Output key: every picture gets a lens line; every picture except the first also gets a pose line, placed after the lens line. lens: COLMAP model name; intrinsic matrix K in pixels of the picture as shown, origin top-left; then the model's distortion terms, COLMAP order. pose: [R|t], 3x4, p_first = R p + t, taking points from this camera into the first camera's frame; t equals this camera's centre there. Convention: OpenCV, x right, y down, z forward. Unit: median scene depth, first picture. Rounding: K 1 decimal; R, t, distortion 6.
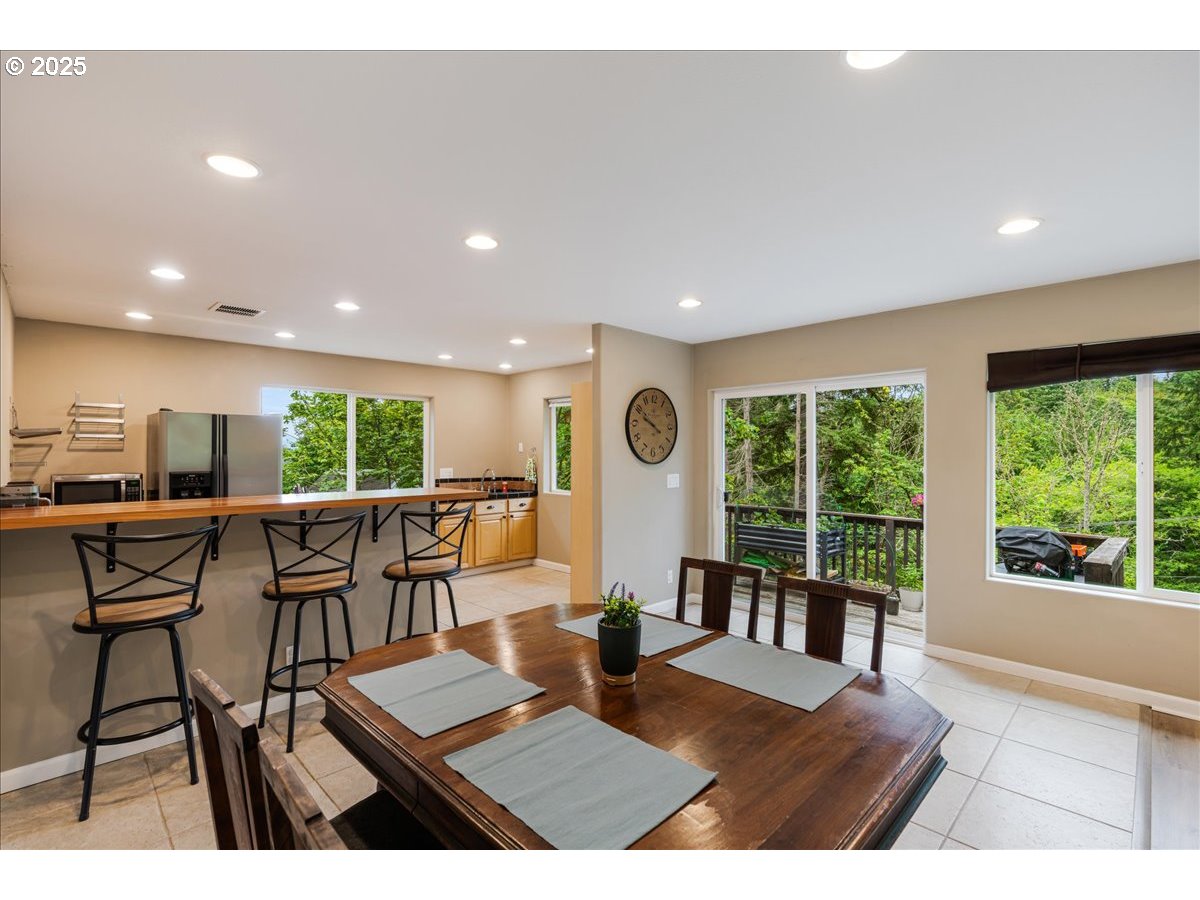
lens RADIAL K [[565.8, 0, 593.8], [0, 565.8, 451.0], [0, 0, 1]] dist [0.001676, 0.000276]
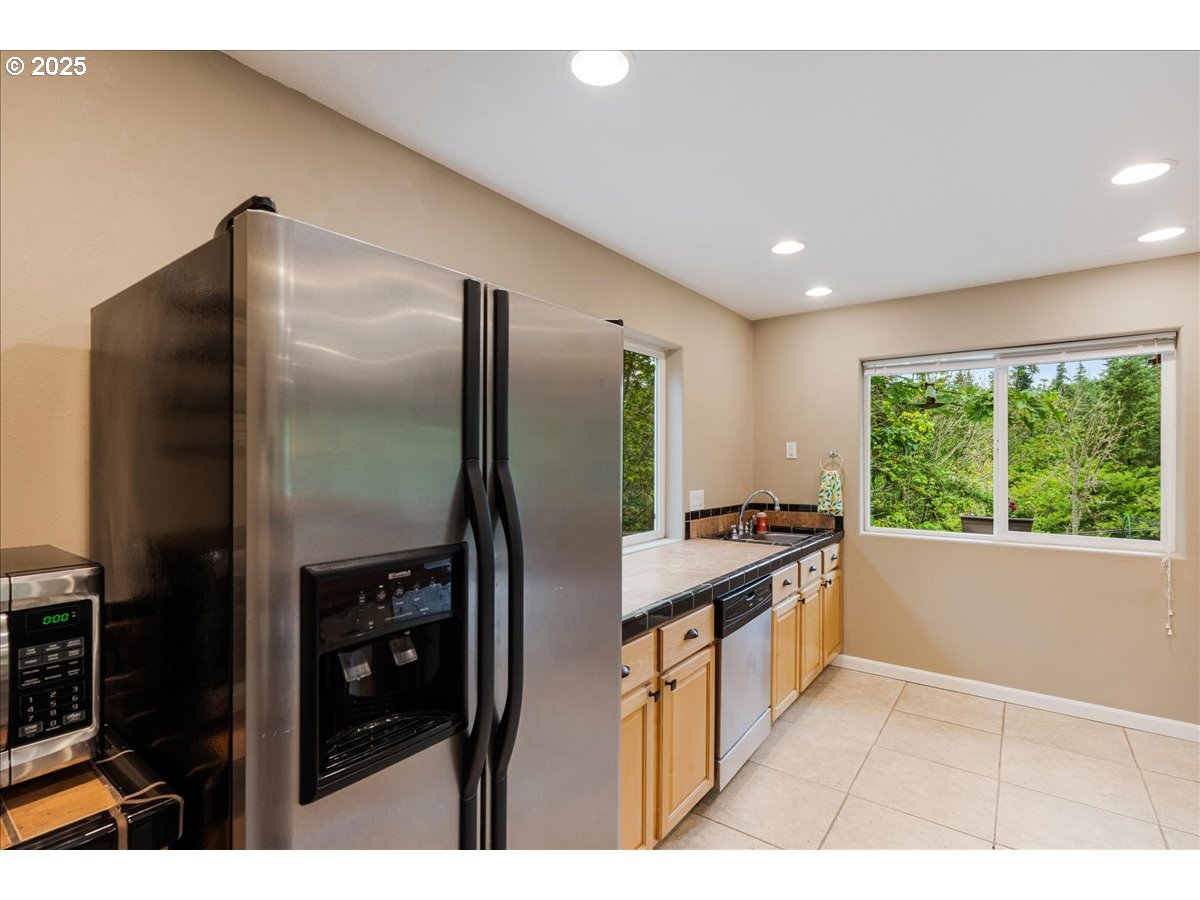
lens RADIAL K [[565.8, 0, 593.8], [0, 565.8, 451.0], [0, 0, 1]] dist [0.001676, 0.000276]
pose [[0.988852, -0.006269, 0.148766, -0.563104], [0.009251, 0.999770, -0.019358, 0.005054], [-0.148611, 0.020518, 0.988683, 0.670329]]
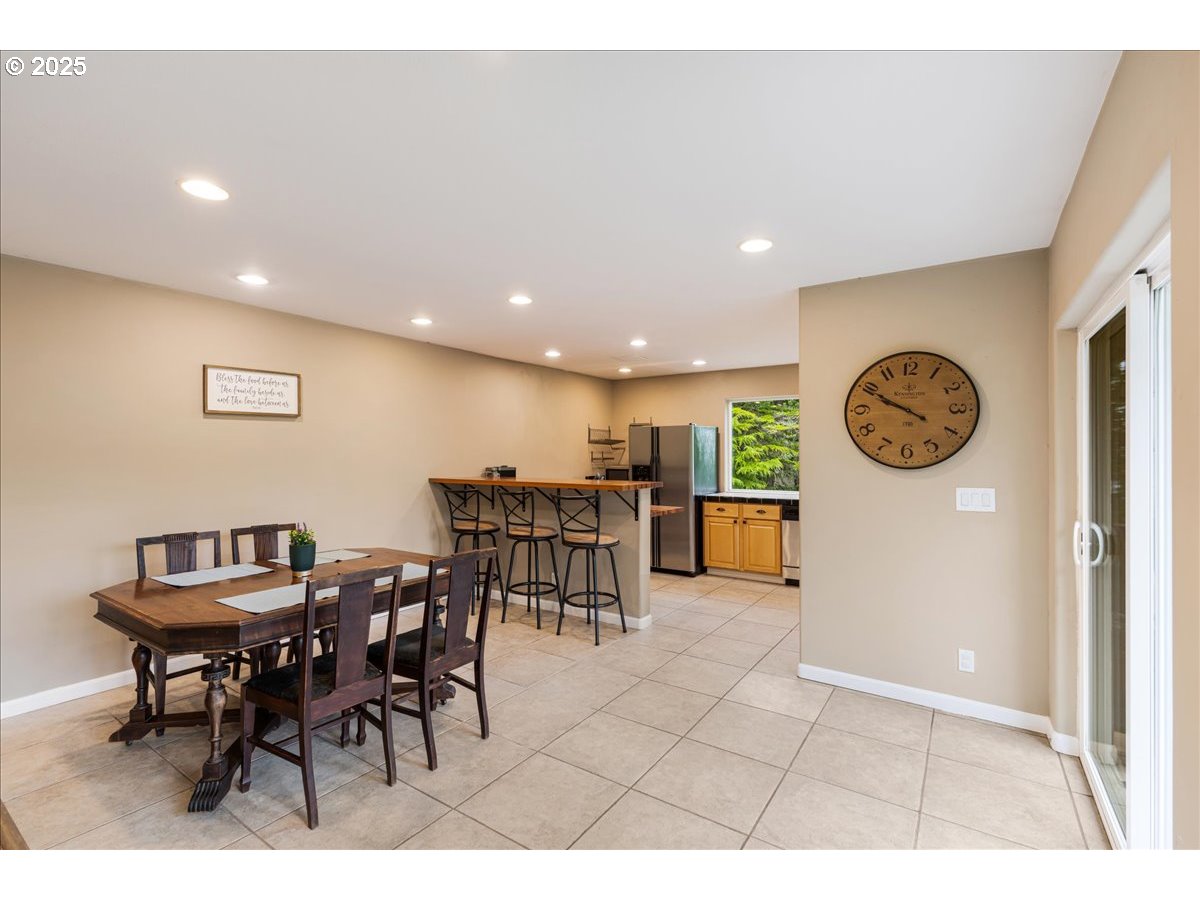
lens RADIAL K [[565.8, 0, 593.8], [0, 565.8, 451.0], [0, 0, 1]] dist [0.001676, 0.000276]
pose [[0.131711, -0.003415, -0.991282, 0.700078], [0.002744, 0.999991, -0.003080, 0.003269], [0.991284, -0.002314, 0.131719, 0.556470]]
